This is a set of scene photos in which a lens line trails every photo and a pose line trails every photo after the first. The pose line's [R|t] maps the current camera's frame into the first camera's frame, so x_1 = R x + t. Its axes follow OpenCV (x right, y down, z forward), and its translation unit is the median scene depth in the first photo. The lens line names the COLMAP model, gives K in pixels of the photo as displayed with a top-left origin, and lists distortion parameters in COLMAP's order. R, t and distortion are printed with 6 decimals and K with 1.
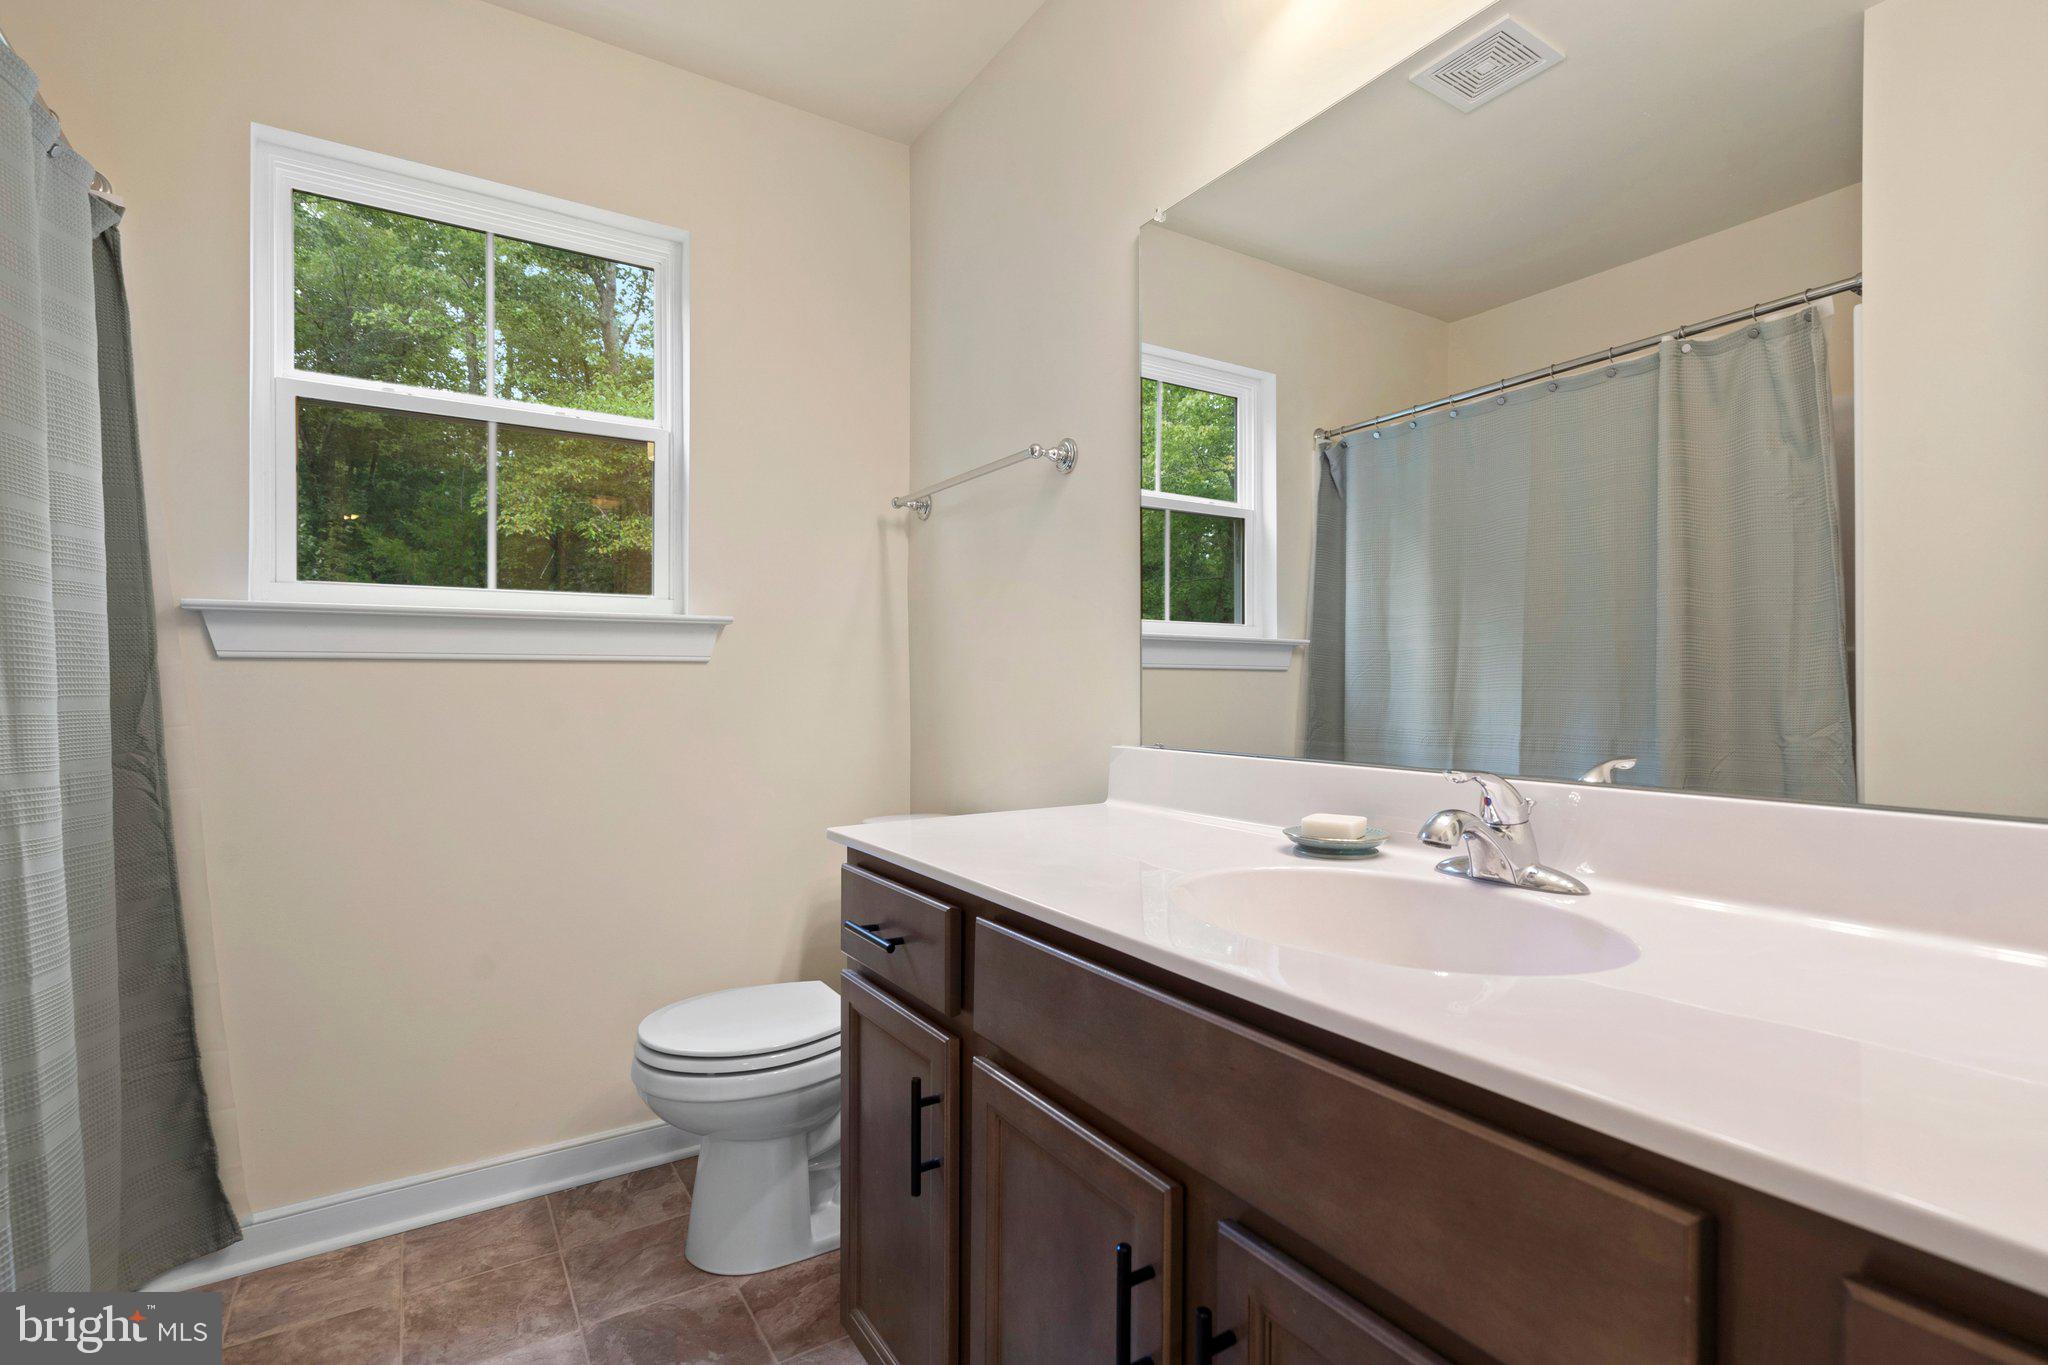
lens RADIAL K [[946.3, 0, 1012.8], [0, 946.3, 691.4], [0, 0, 1]] dist [-0.002716, -0.000387]
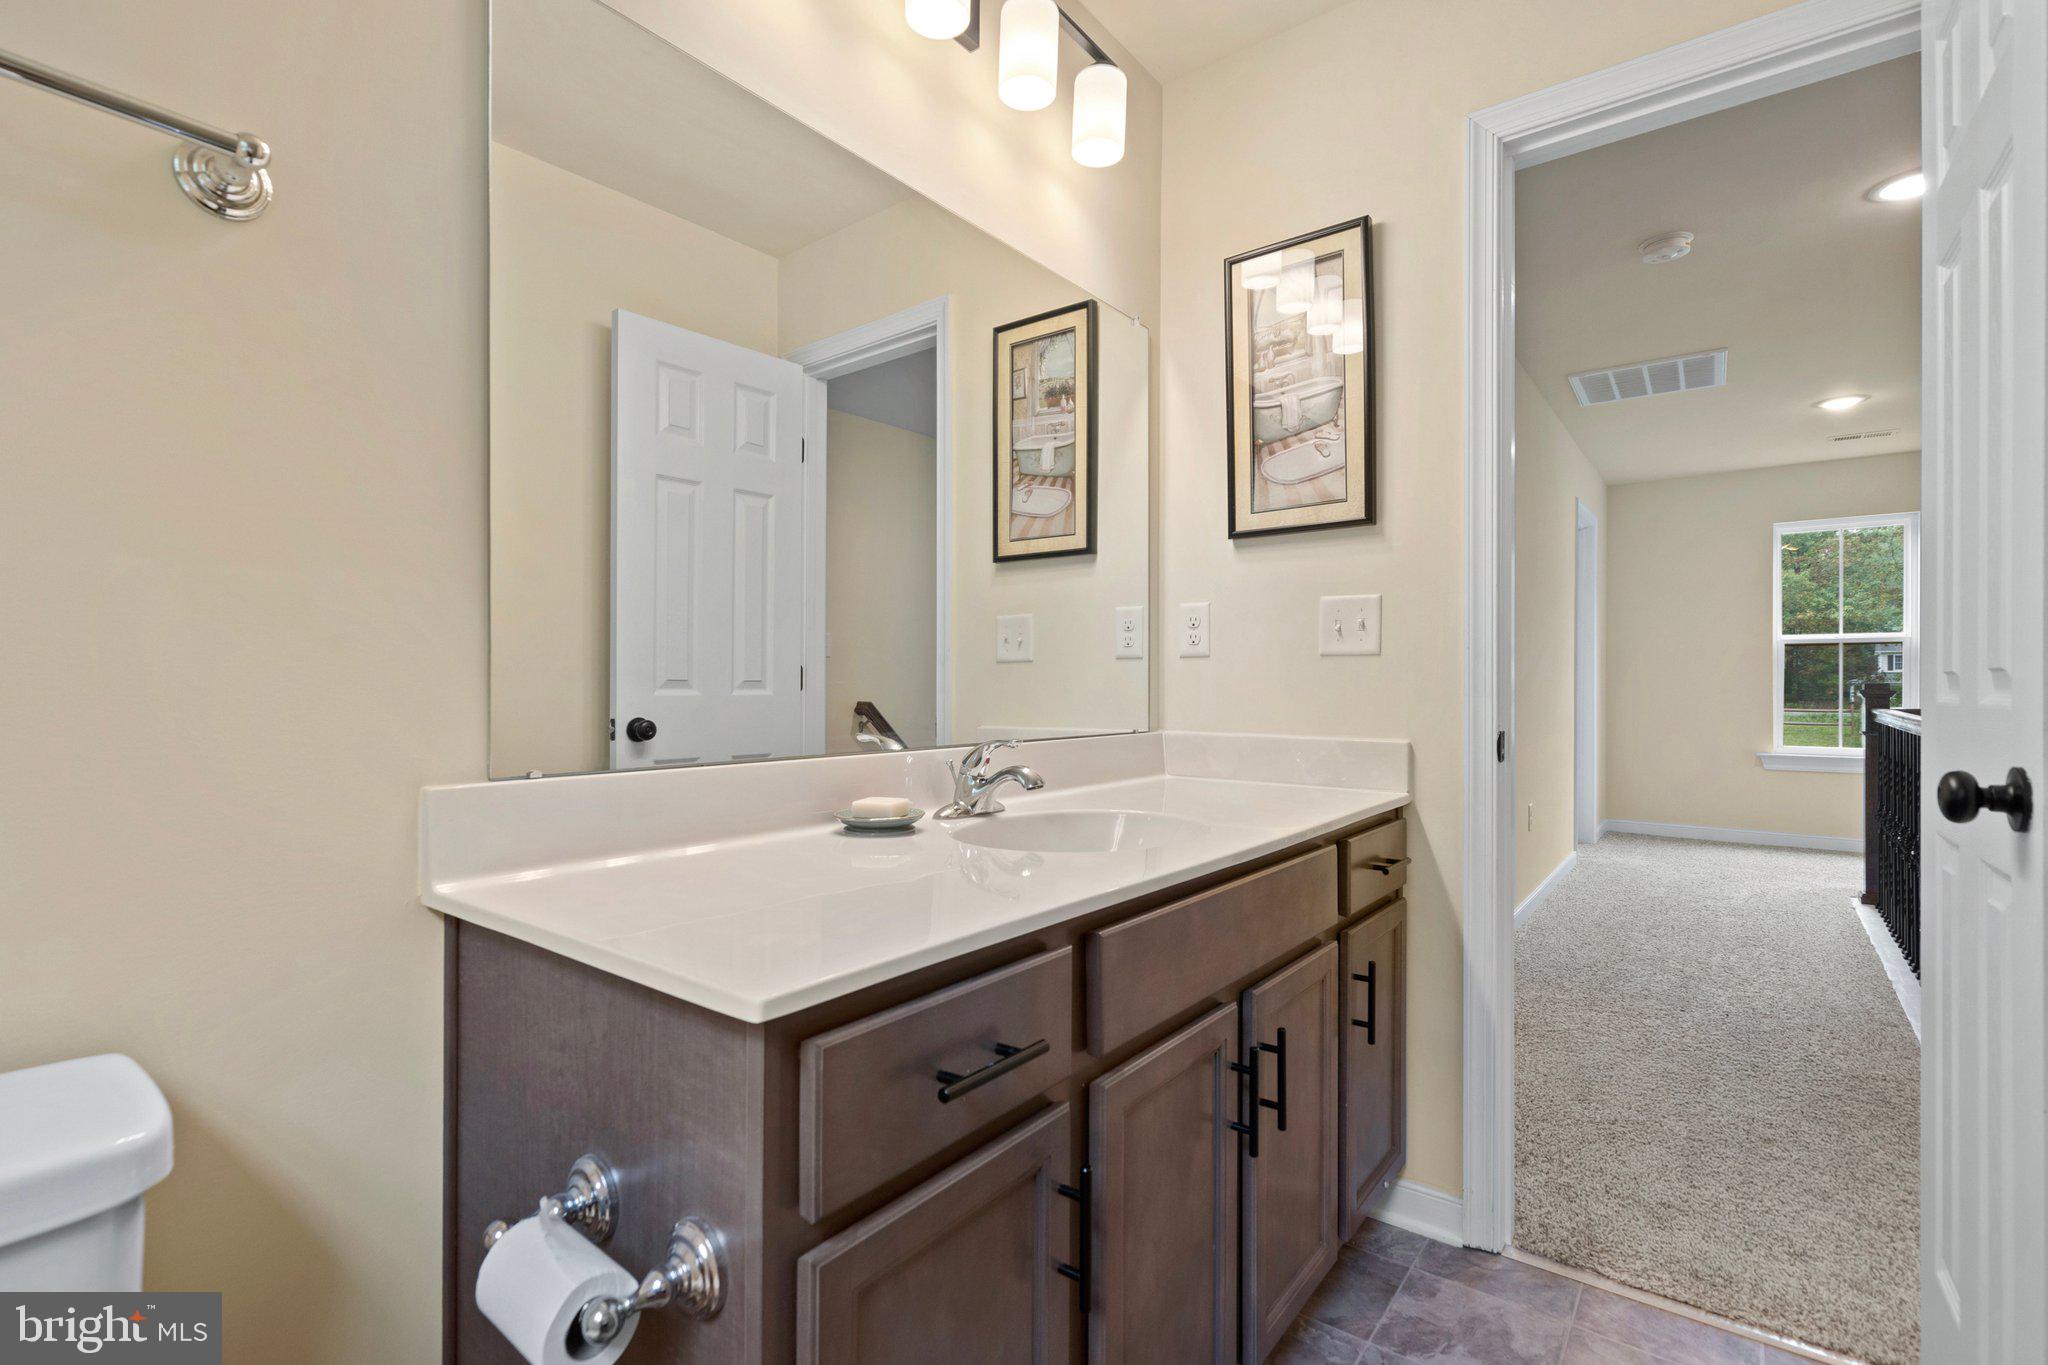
lens RADIAL K [[946.3, 0, 1012.8], [0, 946.3, 691.4], [0, 0, 1]] dist [-0.002716, -0.000387]
pose [[-0.341211, -0.011111, 0.939921, -1.057518], [-0.021618, 0.999758, 0.003971, 0.003441], [-0.939738, -0.018964, -0.341369, 1.694898]]
